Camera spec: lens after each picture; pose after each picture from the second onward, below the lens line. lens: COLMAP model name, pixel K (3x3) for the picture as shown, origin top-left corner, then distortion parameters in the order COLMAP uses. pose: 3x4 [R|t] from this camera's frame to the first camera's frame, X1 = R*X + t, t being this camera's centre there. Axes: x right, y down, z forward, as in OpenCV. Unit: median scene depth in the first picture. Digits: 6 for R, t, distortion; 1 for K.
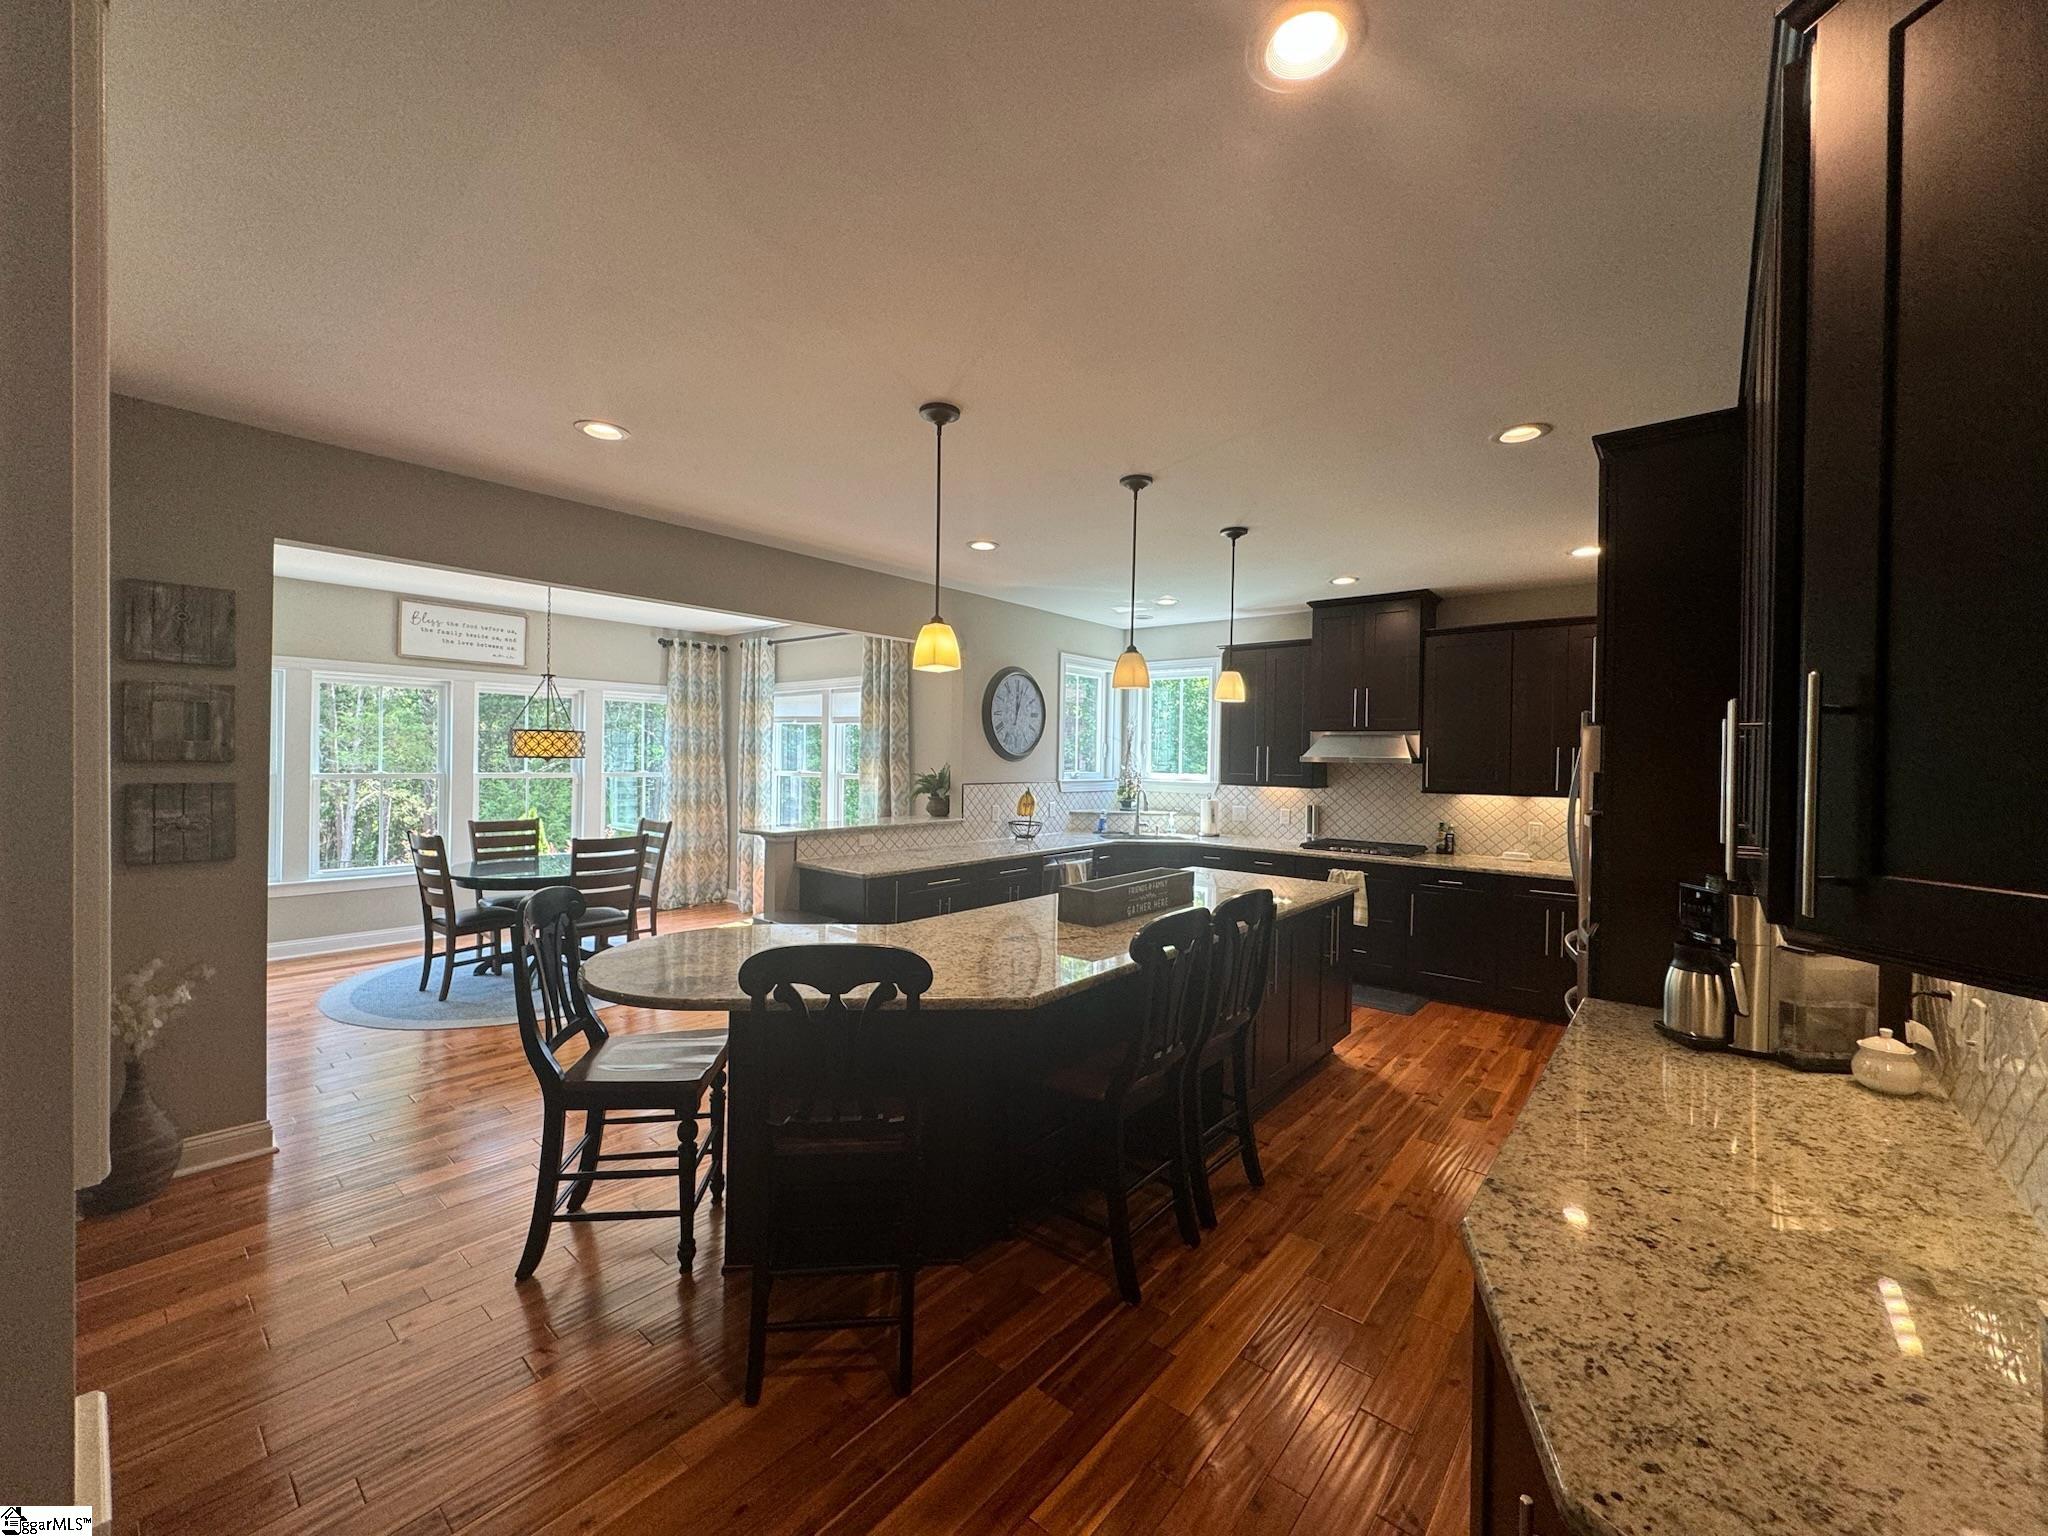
lens RADIAL K [[814.9, 0, 1019.8], [0, 814.9, 762.6], [0, 0, 1]] dist [-0.001090, 0.000150]
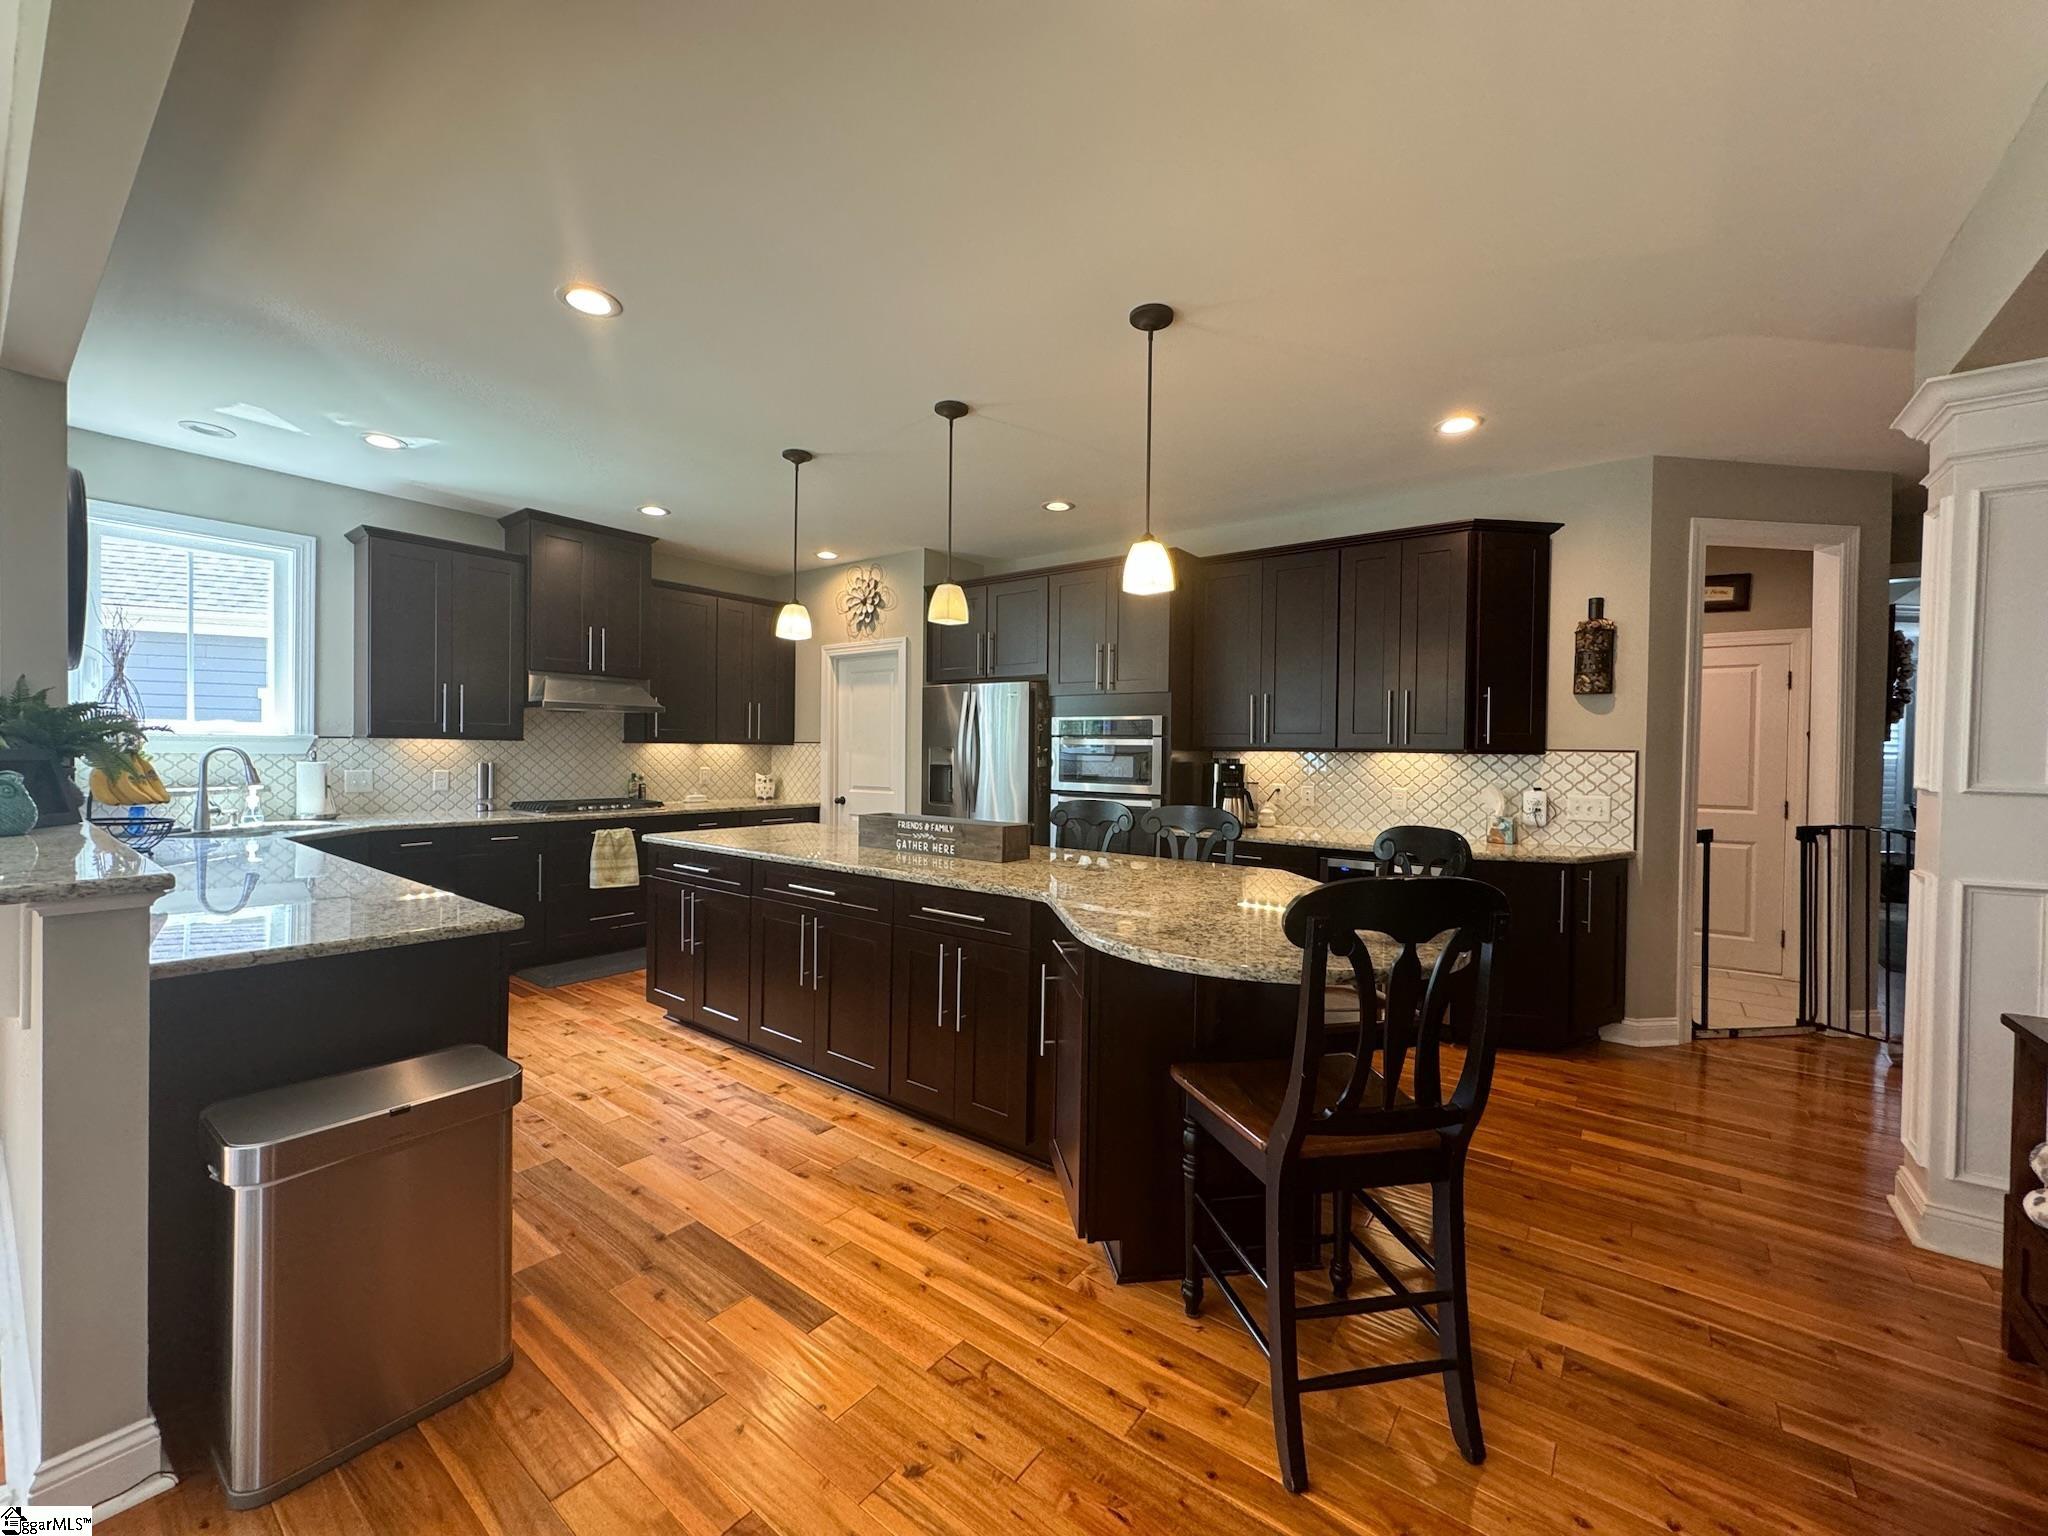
lens RADIAL K [[814.9, 0, 1025.8], [0, 814.9, 760.7], [0, 0, 1]] dist [-0.001090, 0.000150]
pose [[-0.040208, -0.029169, 0.998765, -0.479322], [-0.007155, 0.999557, 0.028904, 0.025439], [-0.999166, -0.005984, -0.040399, 0.548566]]
